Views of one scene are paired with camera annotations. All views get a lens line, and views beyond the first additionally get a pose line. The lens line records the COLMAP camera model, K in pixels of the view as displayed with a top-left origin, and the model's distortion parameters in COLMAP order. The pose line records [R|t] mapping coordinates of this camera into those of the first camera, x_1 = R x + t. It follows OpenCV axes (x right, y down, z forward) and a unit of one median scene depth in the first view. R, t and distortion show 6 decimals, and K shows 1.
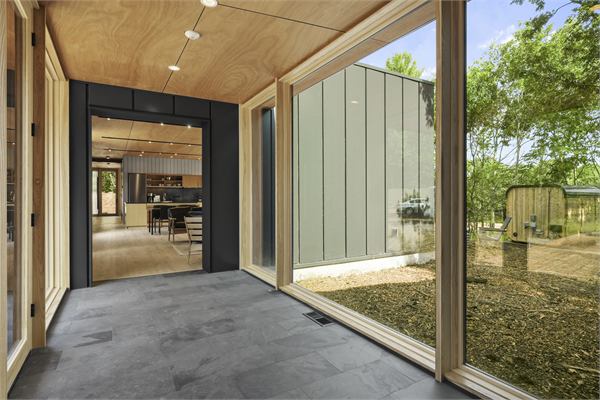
lens RADIAL K [[341.8, 0, 299.4], [0, 341.8, 205.0], [0, 0, 1]] dist [-0.001246, -0.000155]
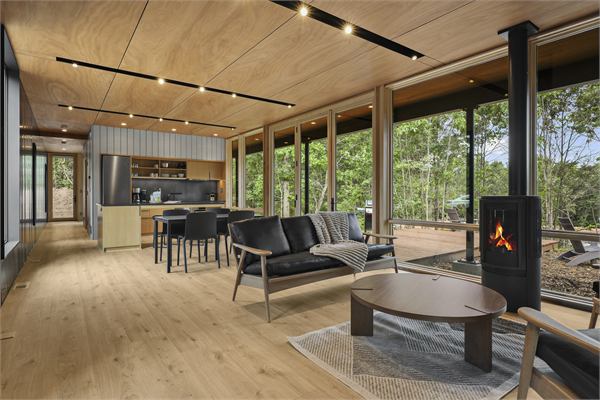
lens RADIAL K [[325.8, 0, 300.0], [0, 325.8, 200.0], [0, 0, 1]] dist [0.002438, 0.000957]
pose [[0.992224, -0.001981, 0.124451, -0.206436], [0.002656, 0.999983, -0.005262, -0.008089], [-0.124439, 0.005552, 0.992212, 0.357931]]
